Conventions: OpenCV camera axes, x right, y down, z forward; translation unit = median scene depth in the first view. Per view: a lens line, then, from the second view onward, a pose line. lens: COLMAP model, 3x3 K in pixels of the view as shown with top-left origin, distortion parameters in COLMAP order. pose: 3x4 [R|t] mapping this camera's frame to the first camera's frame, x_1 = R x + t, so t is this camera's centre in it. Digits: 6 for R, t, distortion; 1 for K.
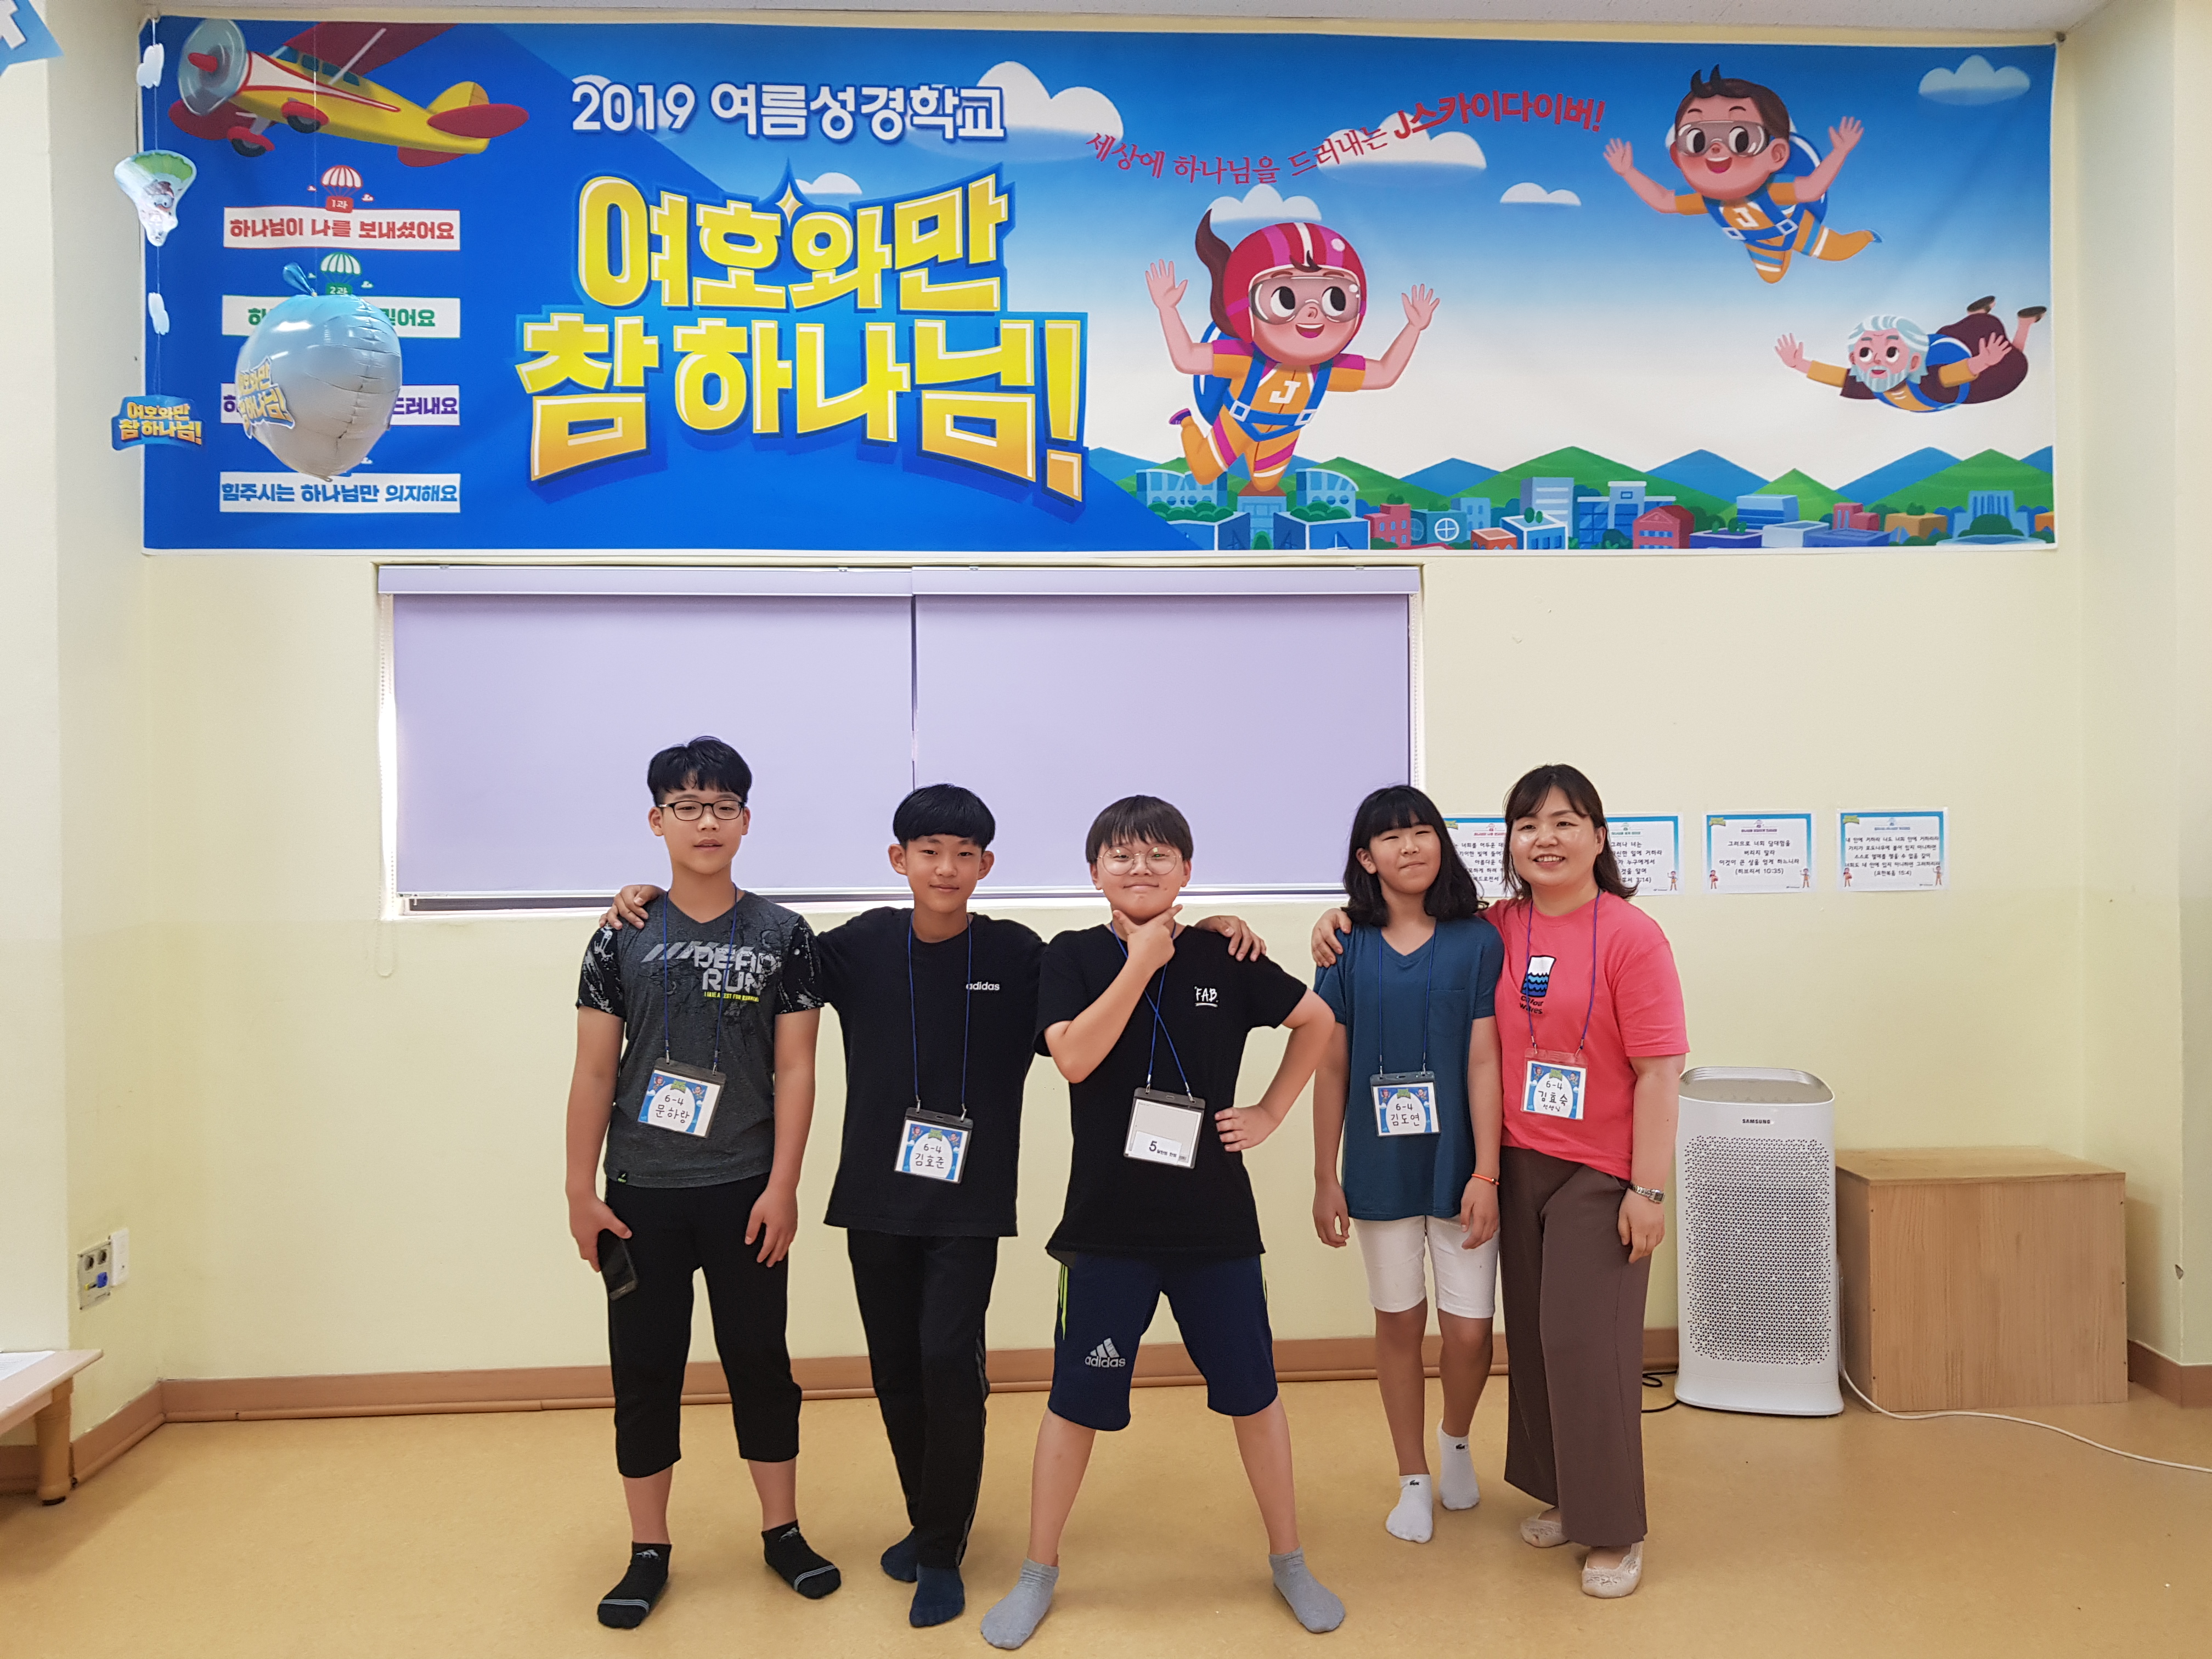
lens RADIAL K [[1709.6, 0, 1121.4], [0, 1709.6, 827.2], [0, 0, 1]] dist [0.024545, -0.069321]
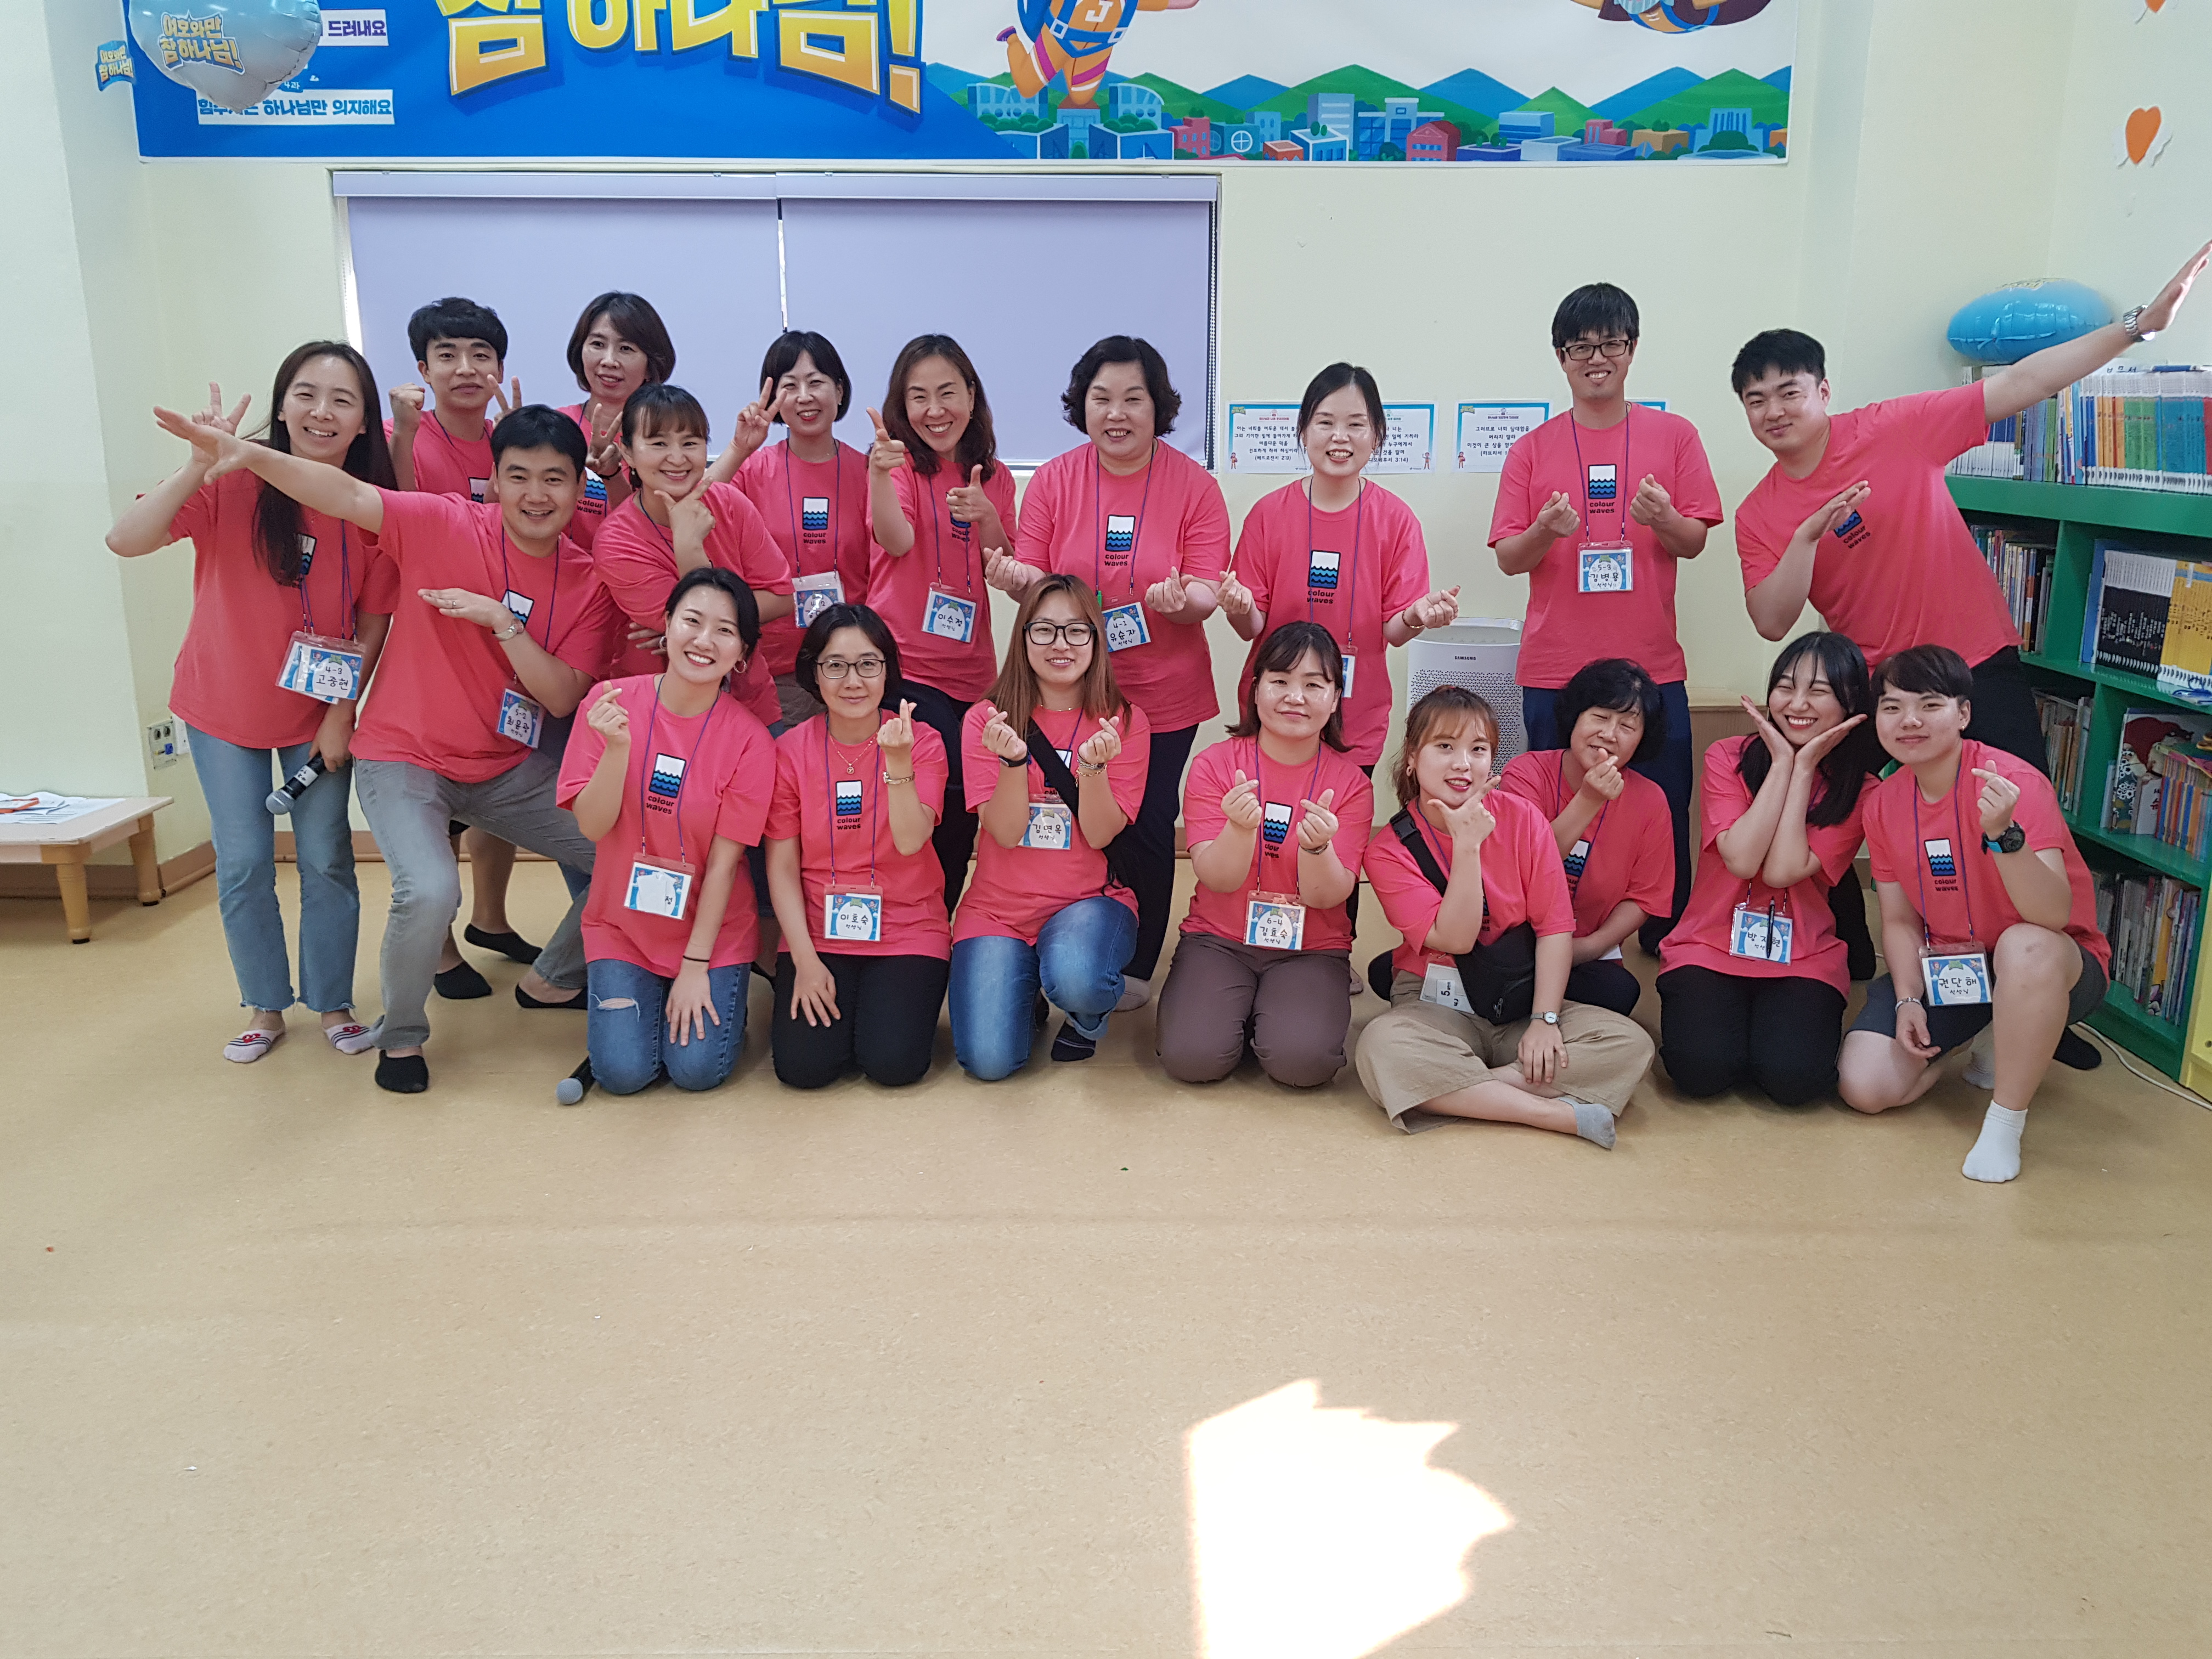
lens RADIAL K [[1709.6, 0, 1096.9], [0, 1709.6, 868.6], [0, 0, 1]] dist [0.024545, -0.069321]
pose [[0.998650, 0.025705, -0.045147, 0.163944], [-0.014021, 0.970121, 0.242215, 0.022785], [0.050024, -0.241255, 0.969172, -0.243615]]
